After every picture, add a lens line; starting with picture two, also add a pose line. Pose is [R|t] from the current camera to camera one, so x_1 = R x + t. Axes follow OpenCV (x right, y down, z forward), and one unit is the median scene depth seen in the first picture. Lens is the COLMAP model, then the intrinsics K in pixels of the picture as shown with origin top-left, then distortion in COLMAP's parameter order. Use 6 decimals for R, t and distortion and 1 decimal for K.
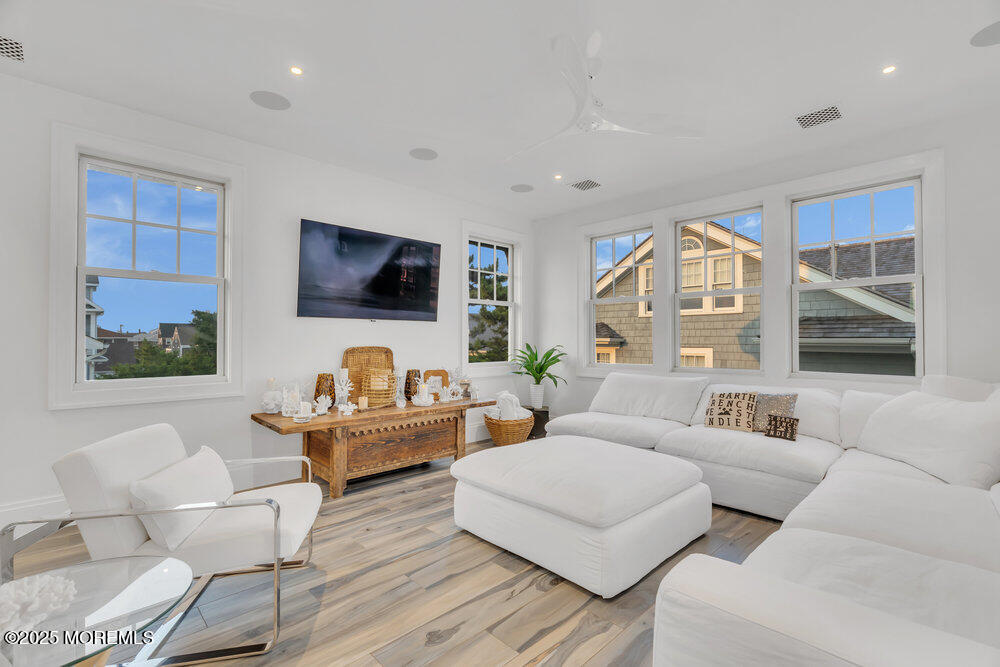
lens RADIAL K [[447.6, 0, 503.0], [0, 447.6, 336.8], [0, 0, 1]] dist [-0.000961, -0.000131]
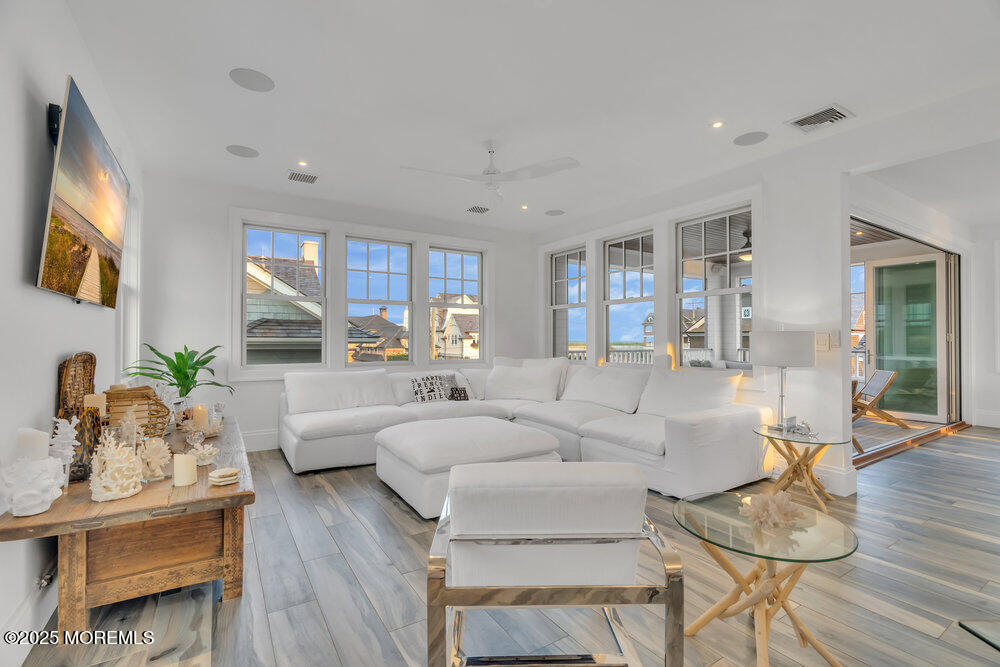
lens RADIAL K [[447.6, 0, 503.0], [0, 447.6, 336.8], [0, 0, 1]] dist [-0.000961, -0.000131]
pose [[0.202457, 0.006270, 0.979271, -0.788639], [-0.008225, 0.999955, -0.004701, 0.003933], [-0.979257, -0.007103, 0.202500, 0.460629]]
